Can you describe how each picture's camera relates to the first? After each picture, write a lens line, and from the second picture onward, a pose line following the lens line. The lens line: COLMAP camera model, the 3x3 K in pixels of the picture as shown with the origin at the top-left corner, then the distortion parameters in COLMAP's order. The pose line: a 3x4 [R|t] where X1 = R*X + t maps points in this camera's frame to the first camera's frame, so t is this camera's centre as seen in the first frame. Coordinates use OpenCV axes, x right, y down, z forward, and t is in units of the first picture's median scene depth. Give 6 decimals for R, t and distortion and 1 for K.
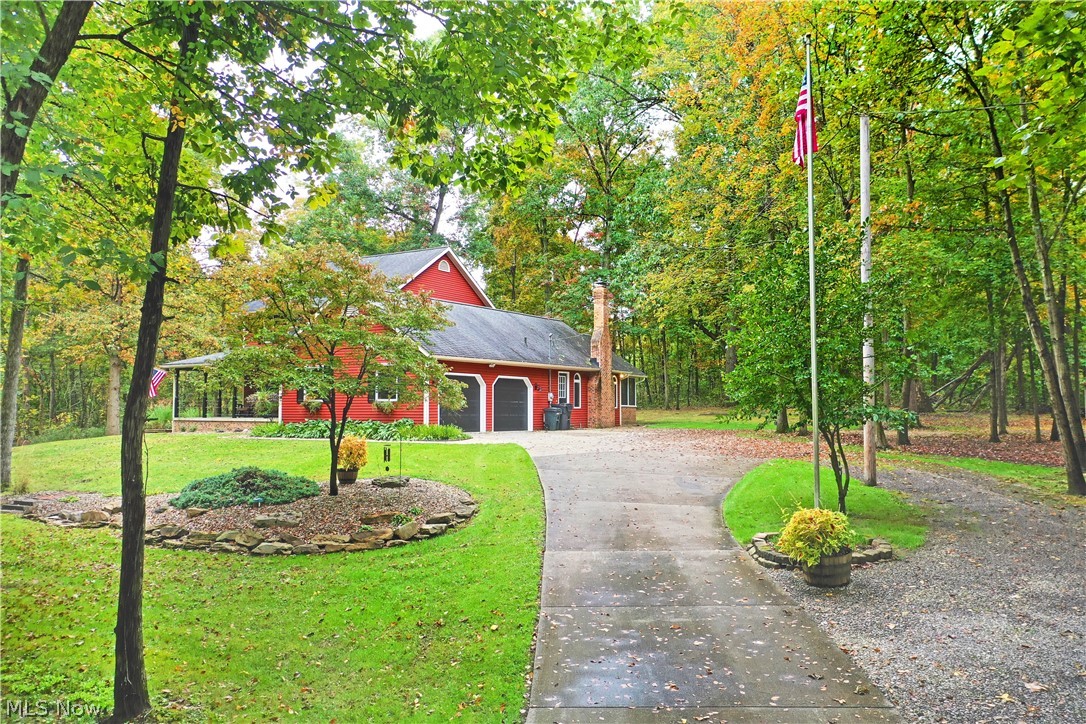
lens RADIAL K [[890.1, 0, 543.0], [0, 890.1, 362.0], [0, 0, 1]] dist [0.034954, -0.003848]
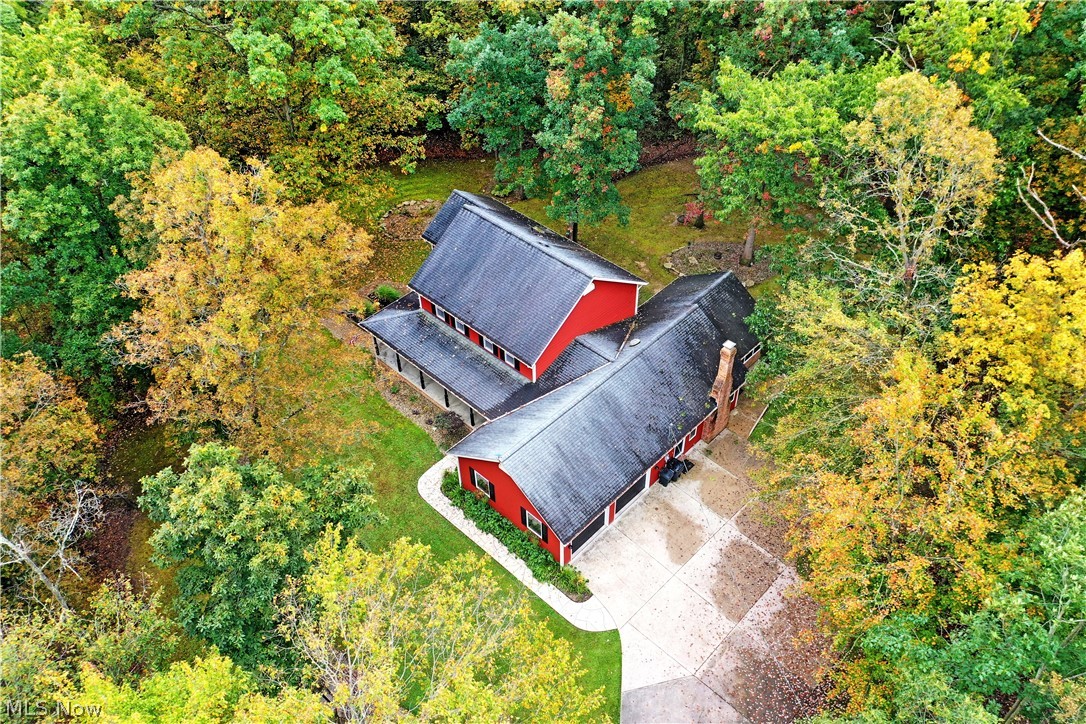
lens RADIAL K [[890.1, 0, 543.0], [0, 890.1, 362.0], [0, 0, 1]] dist [0.034954, -0.003848]
pose [[0.979949, 0.121682, -0.157774, 0.017944], [0.028212, 0.699135, 0.714432, -0.892211], [0.197239, -0.704559, 0.681684, 0.197601]]
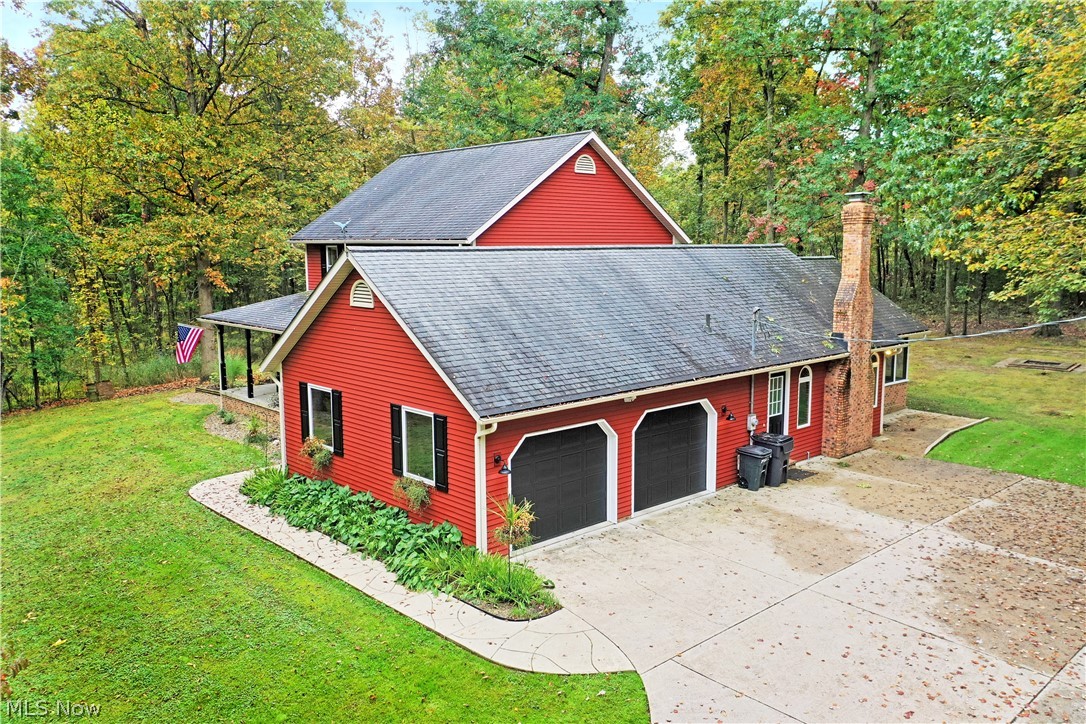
lens RADIAL K [[890.1, 0, 543.0], [0, 890.1, 362.0], [0, 0, 1]] dist [0.034954, -0.003848]
pose [[0.967975, 0.032468, -0.248936, 0.018008], [0.014567, 0.982667, 0.184808, -0.095216], [0.250622, -0.182516, 0.950724, 0.423238]]
